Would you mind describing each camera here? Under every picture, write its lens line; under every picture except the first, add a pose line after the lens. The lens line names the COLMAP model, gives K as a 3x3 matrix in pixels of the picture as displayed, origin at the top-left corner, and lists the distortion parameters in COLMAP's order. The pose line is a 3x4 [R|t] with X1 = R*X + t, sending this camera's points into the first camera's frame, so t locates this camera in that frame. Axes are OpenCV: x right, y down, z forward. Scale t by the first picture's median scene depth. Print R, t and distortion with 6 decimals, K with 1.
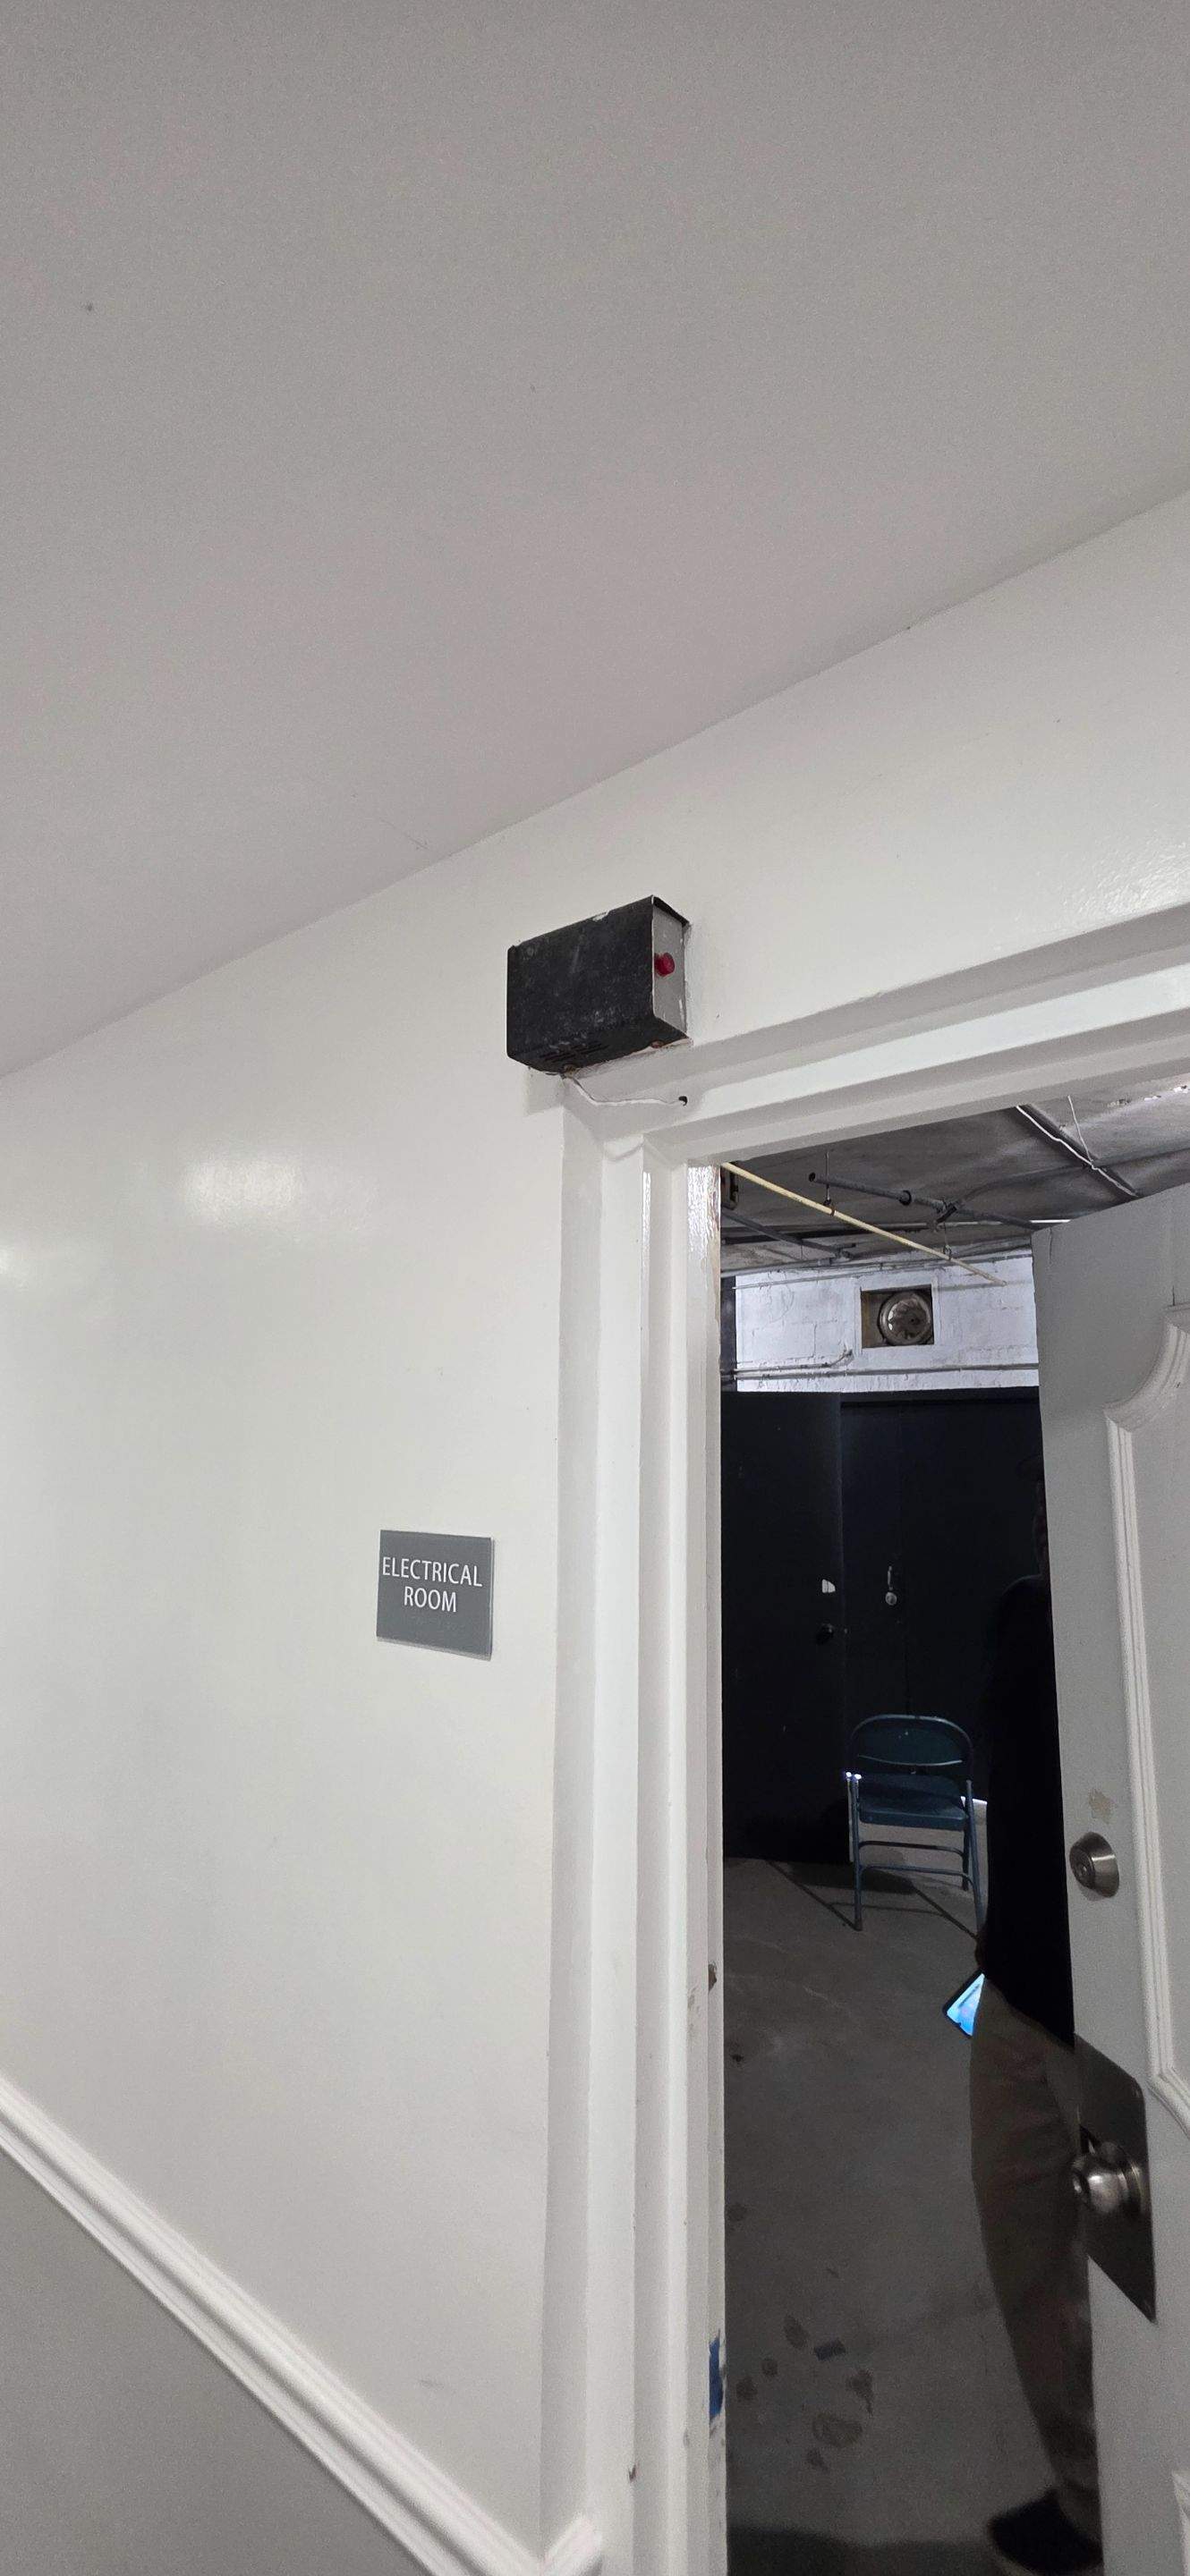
lens RADIAL K [[1034.7, 0, 600.9], [0, 1034.7, 1292.5], [0, 0, 1]] dist [0.001660, -0.000599]
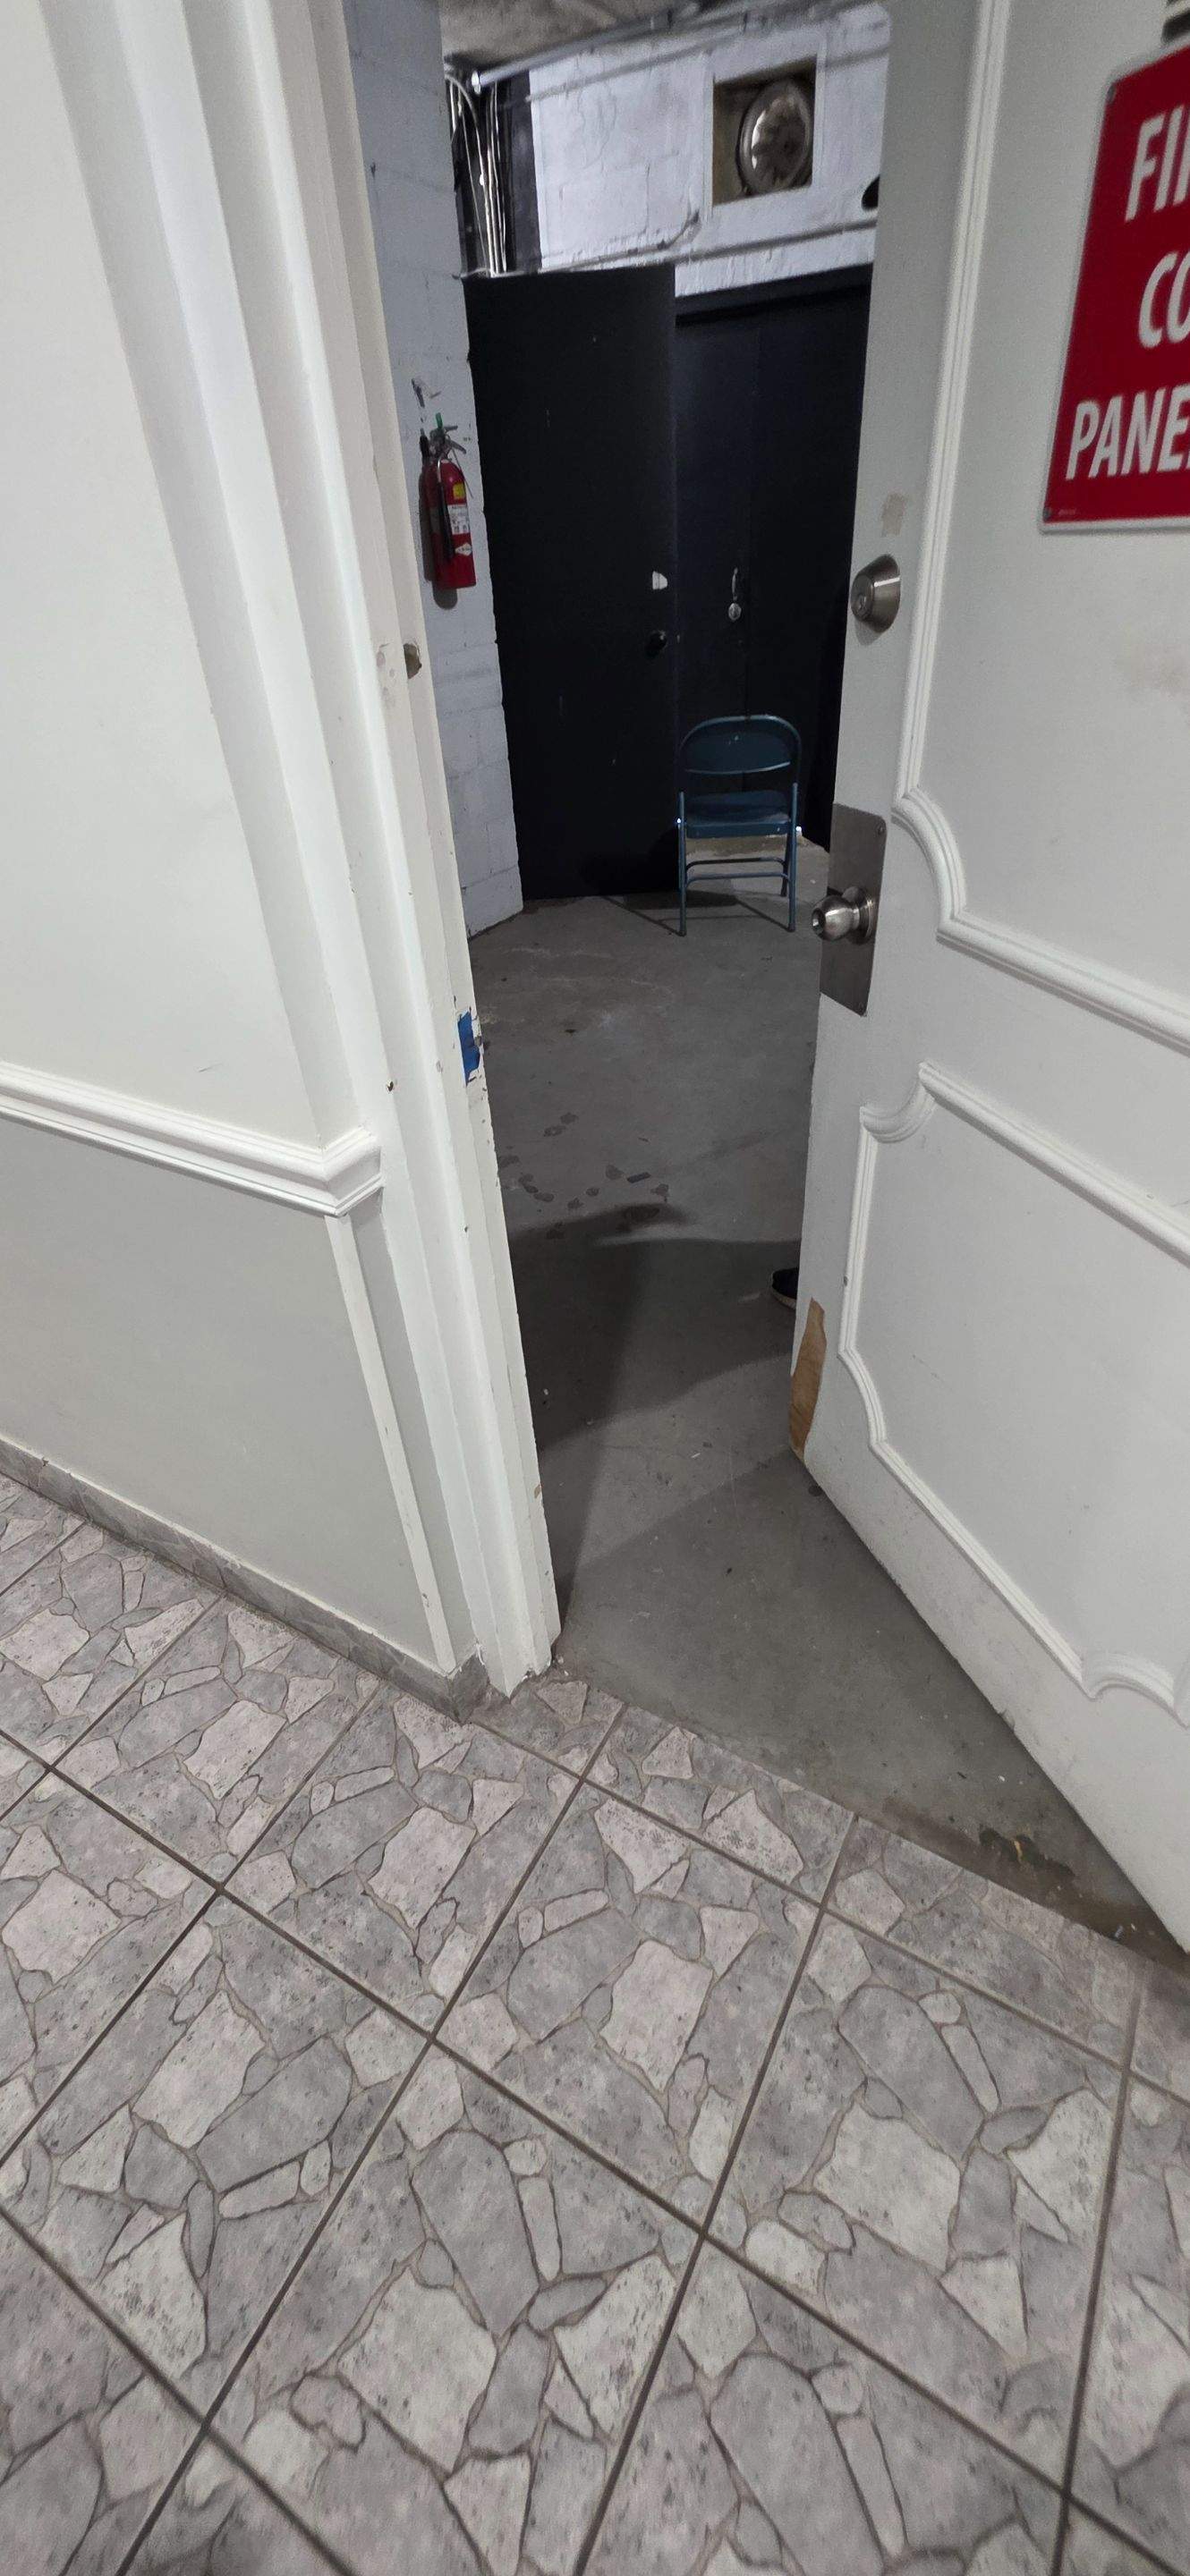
lens RADIAL K [[1034.7, 0, 587.0], [0, 1034.7, 1281.8], [0, 0, 1]] dist [0.001660, -0.000599]
pose [[0.987914, -0.140073, 0.066378, 0.026211], [0.051501, 0.700522, 0.711770, 0.091408], [-0.146199, -0.699749, 0.699269, 0.002683]]
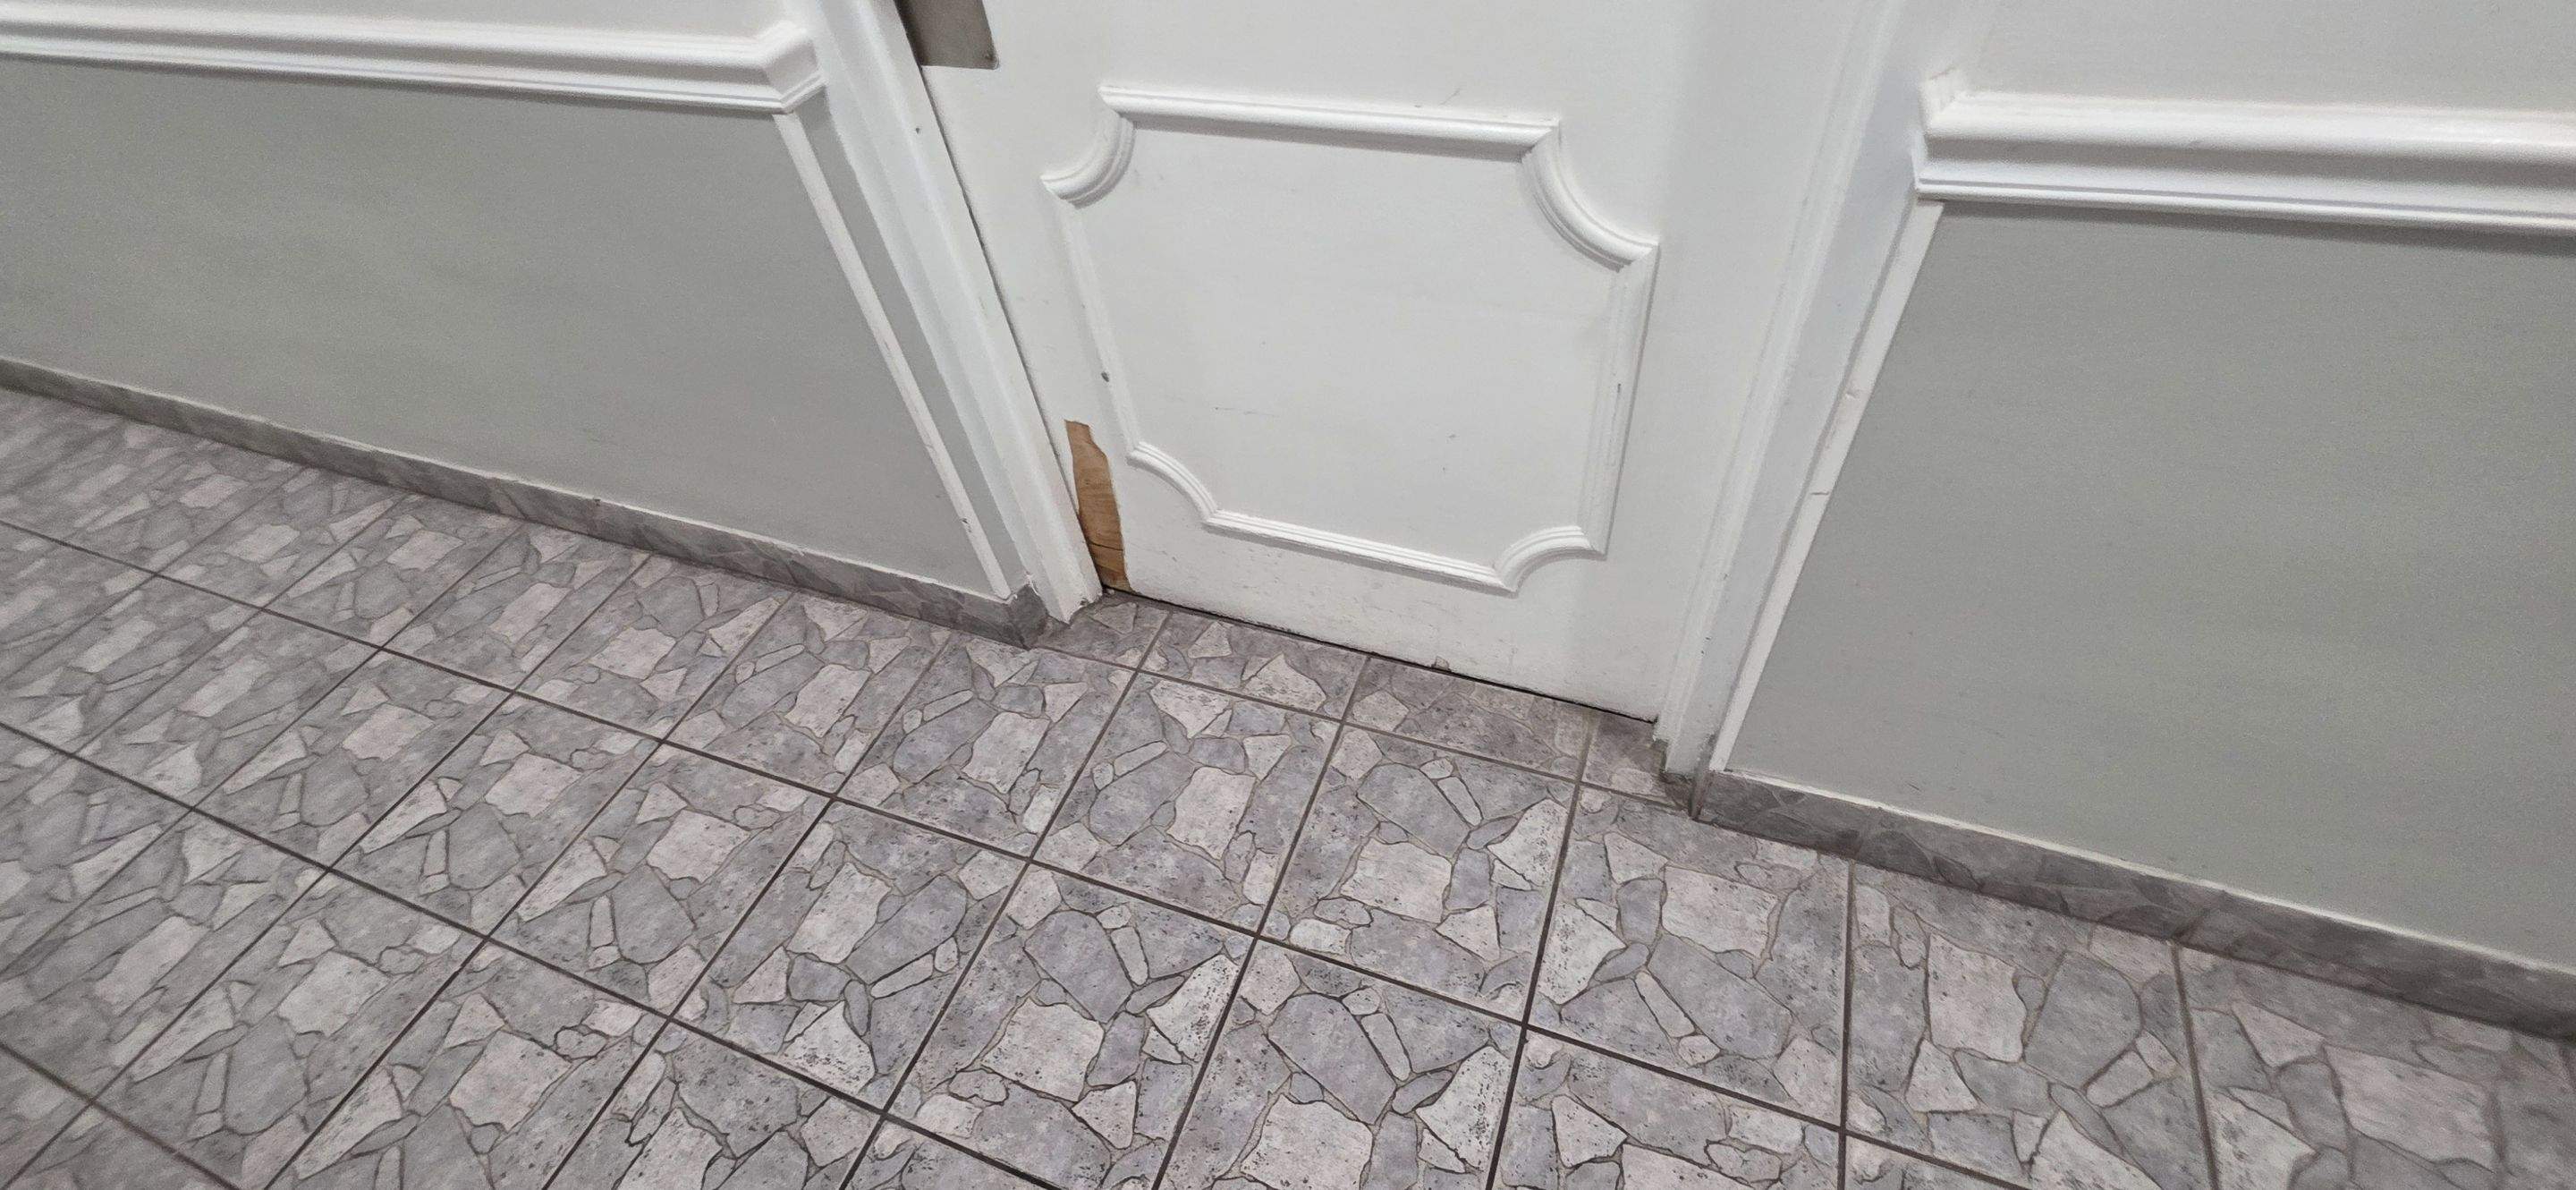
lens RADIAL K [[1034.7, 0, 1272.0], [0, 1034.7, 578.7], [0, 0, 1]] dist [0.001660, -0.000599]
pose [[0.949767, -0.291882, 0.112905, 0.038037], [0.070085, 0.549976, 0.832235, 0.104942], [-0.305009, -0.782516, 0.542806, -0.071461]]
